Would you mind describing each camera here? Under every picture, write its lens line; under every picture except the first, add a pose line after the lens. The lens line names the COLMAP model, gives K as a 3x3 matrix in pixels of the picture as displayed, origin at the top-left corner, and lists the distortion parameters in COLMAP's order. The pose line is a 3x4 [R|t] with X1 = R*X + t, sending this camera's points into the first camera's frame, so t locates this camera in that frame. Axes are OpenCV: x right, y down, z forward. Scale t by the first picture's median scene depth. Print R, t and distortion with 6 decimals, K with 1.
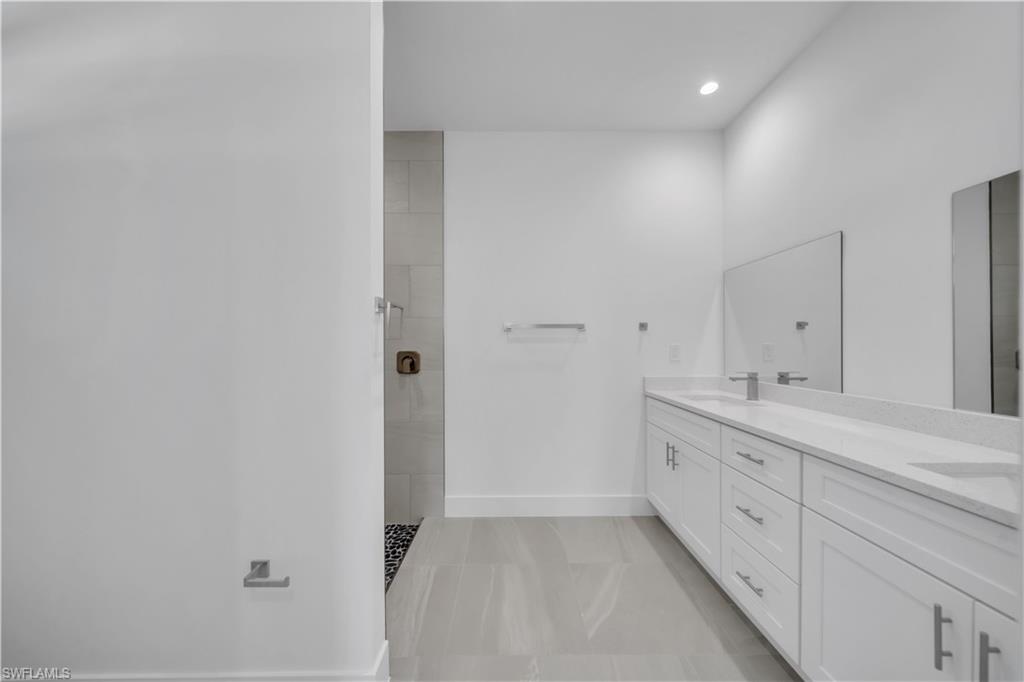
lens RADIAL K [[353.4, 0, 512.9], [0, 353.4, 346.9], [0, 0, 1]] dist [0.001413, -0.001489]
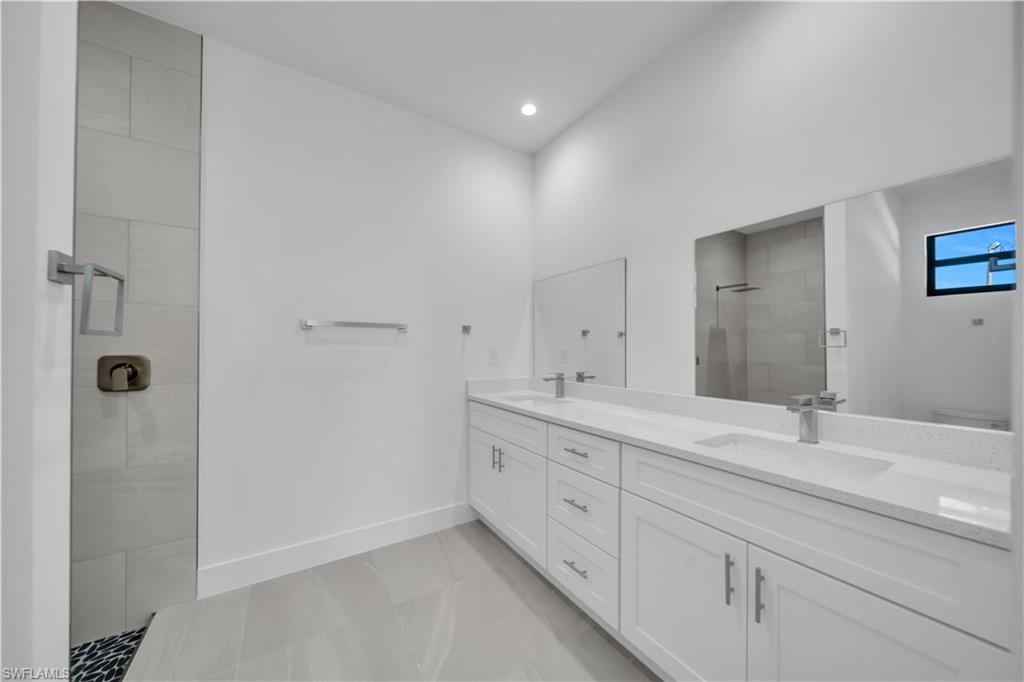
lens RADIAL K [[353.4, 0, 512.9], [0, 353.4, 346.9], [0, 0, 1]] dist [0.001413, -0.001489]
pose [[0.848129, 0.008221, 0.529725, -0.050703], [-0.003698, 0.999947, -0.009596, 0.000026], [-0.529776, 0.006180, 0.848115, 0.120505]]
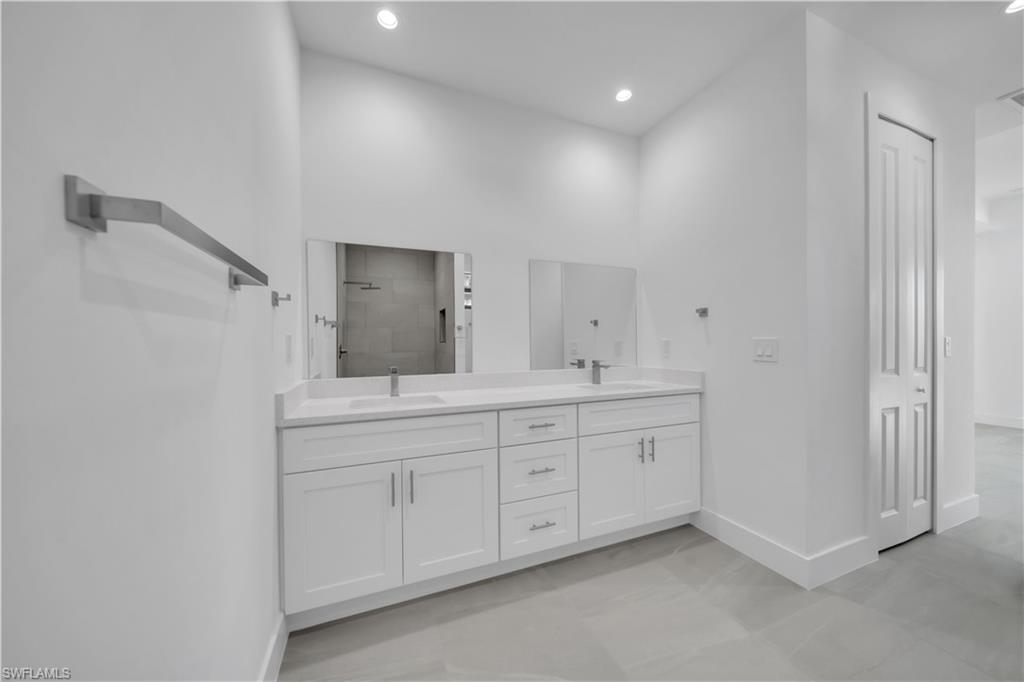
lens RADIAL K [[351.8, 0, 509.6], [0, 351.8, 343.2], [0, 0, 1]] dist [0.001172, 0.000058]
pose [[-0.348181, -0.000068, 0.937427, -0.311645], [0.017589, 0.999823, 0.006605, 0.007435], [-0.937262, 0.018788, -0.348118, 1.041156]]
